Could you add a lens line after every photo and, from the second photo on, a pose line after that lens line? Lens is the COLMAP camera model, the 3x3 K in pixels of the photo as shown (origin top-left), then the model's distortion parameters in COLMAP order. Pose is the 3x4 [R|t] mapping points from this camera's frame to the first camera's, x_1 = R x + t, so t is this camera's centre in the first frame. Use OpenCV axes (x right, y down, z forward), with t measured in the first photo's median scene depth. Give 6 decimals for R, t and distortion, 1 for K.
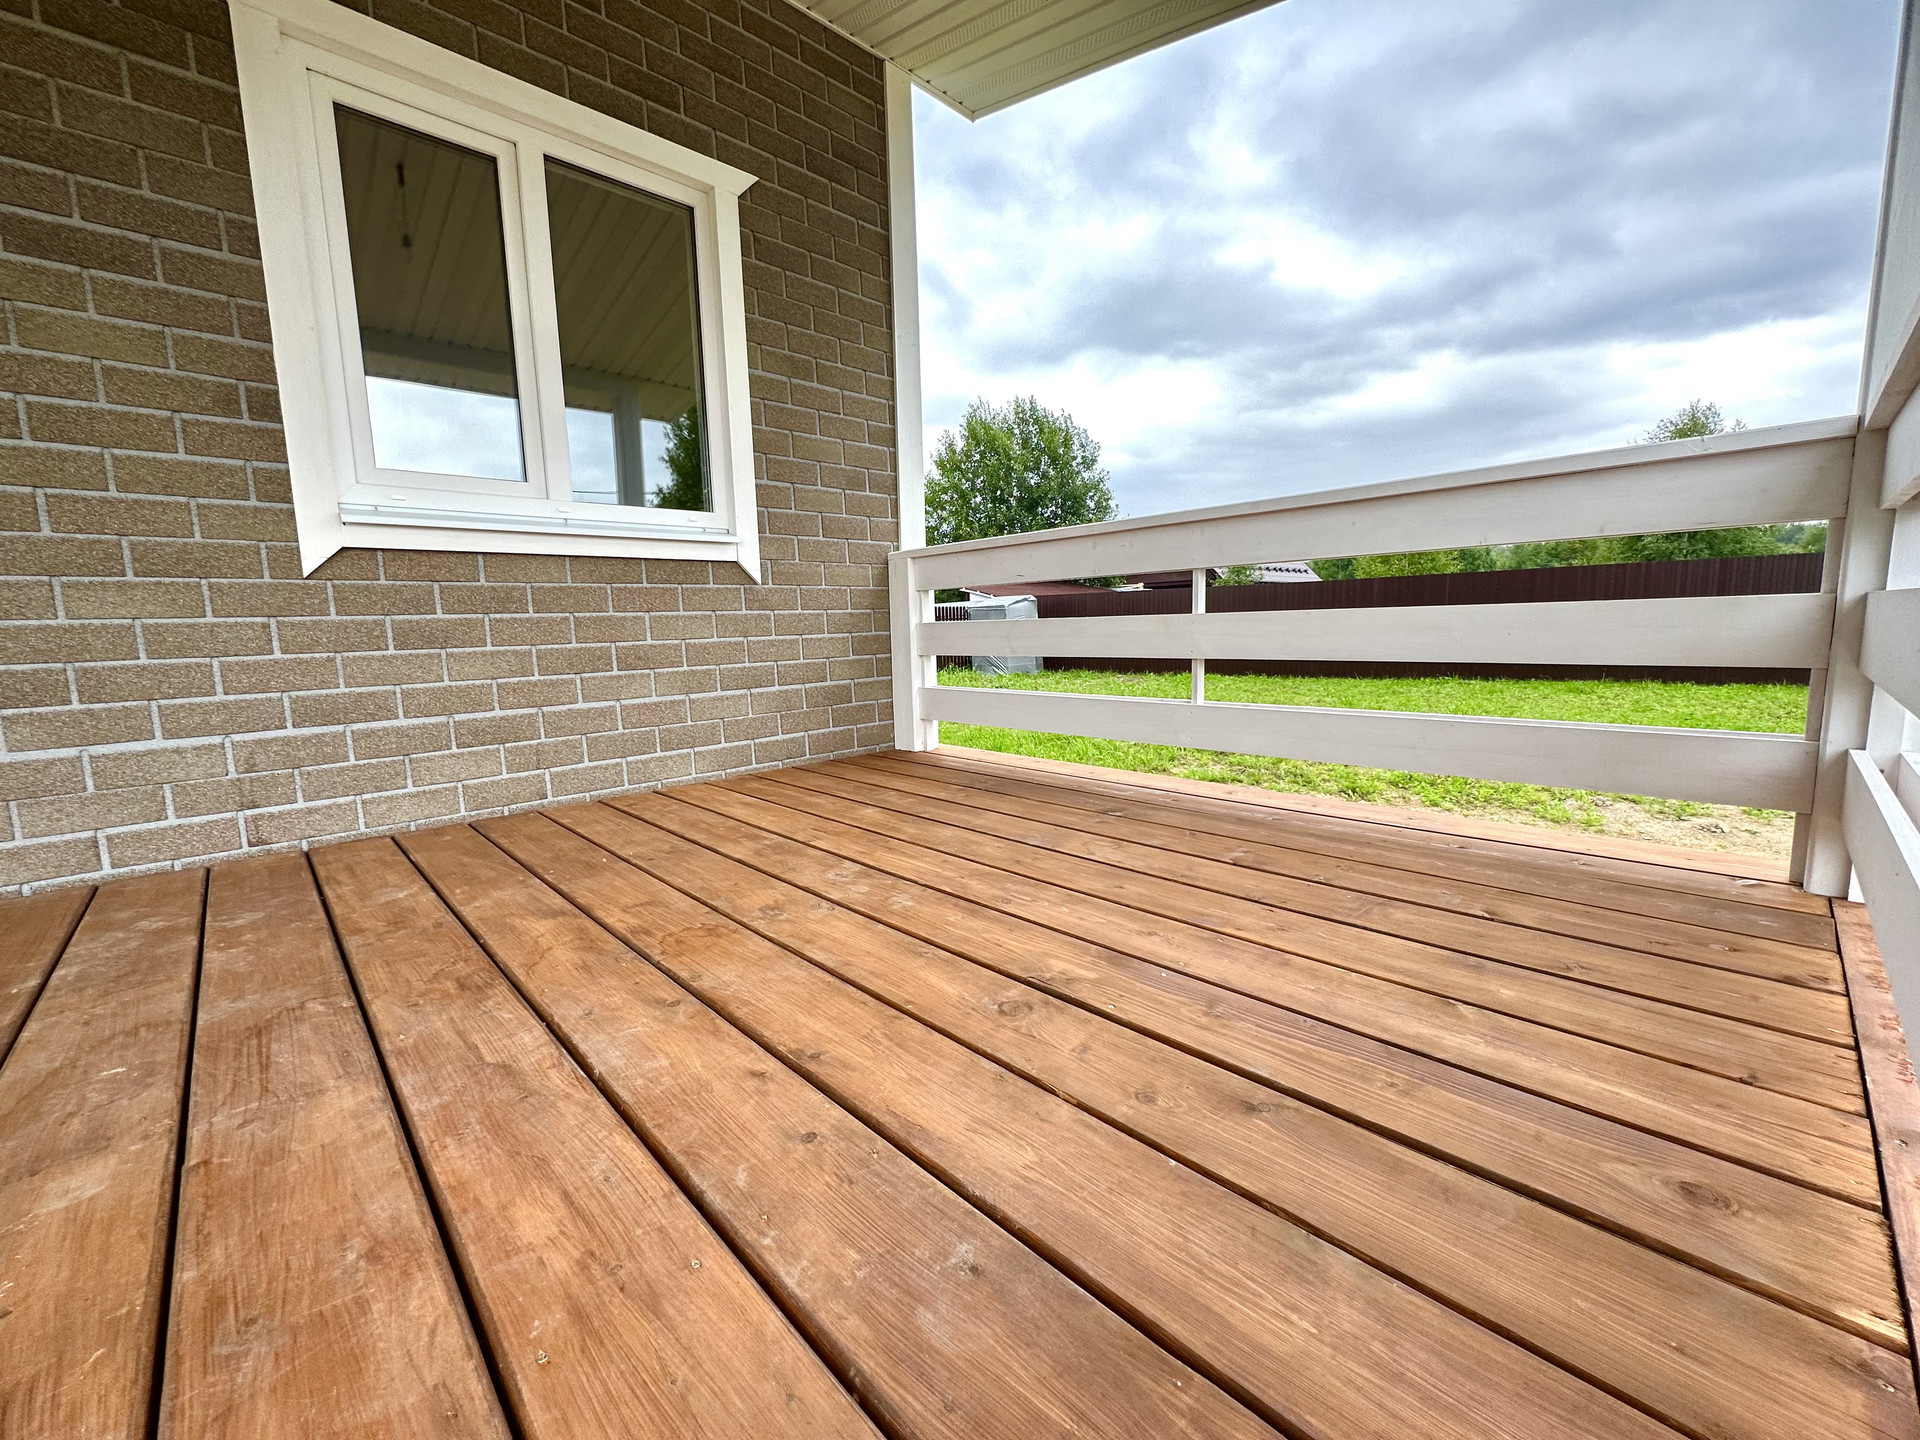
lens RADIAL K [[764.7, 0, 960.1], [0, 764.7, 722.2], [0, 0, 1]] dist [-0.002863, 0.000461]
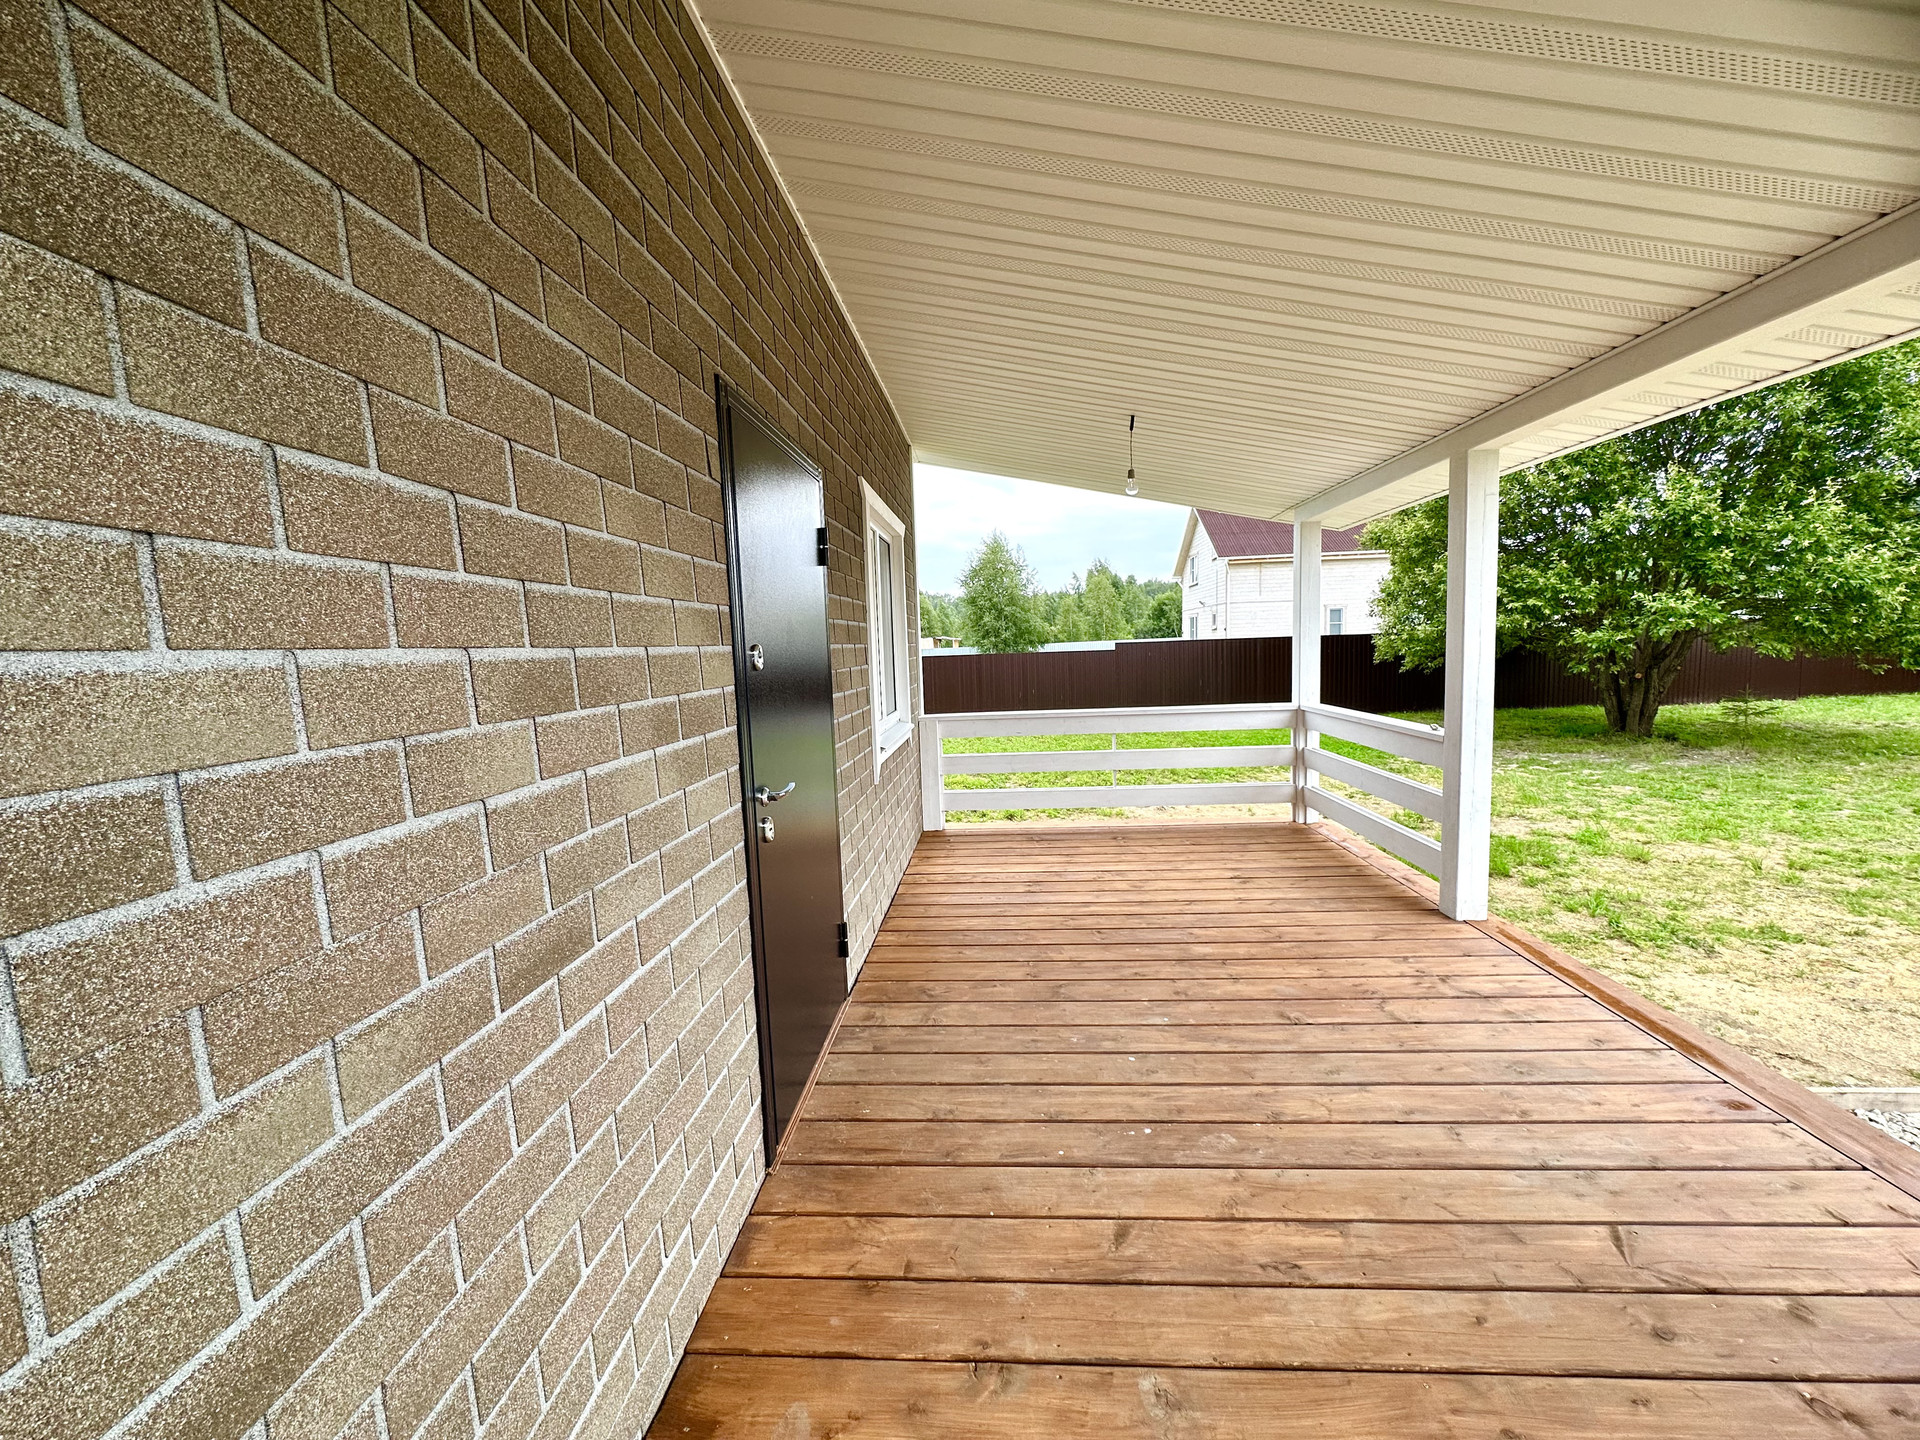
lens RADIAL K [[764.7, 0, 960.1], [0, 764.7, 722.2], [0, 0, 1]] dist [-0.002863, 0.000461]
pose [[0.733889, -0.067530, 0.675905, -2.757823], [0.101447, 0.994783, -0.010760, -0.423125], [-0.671652, 0.076466, 0.736911, -0.757597]]
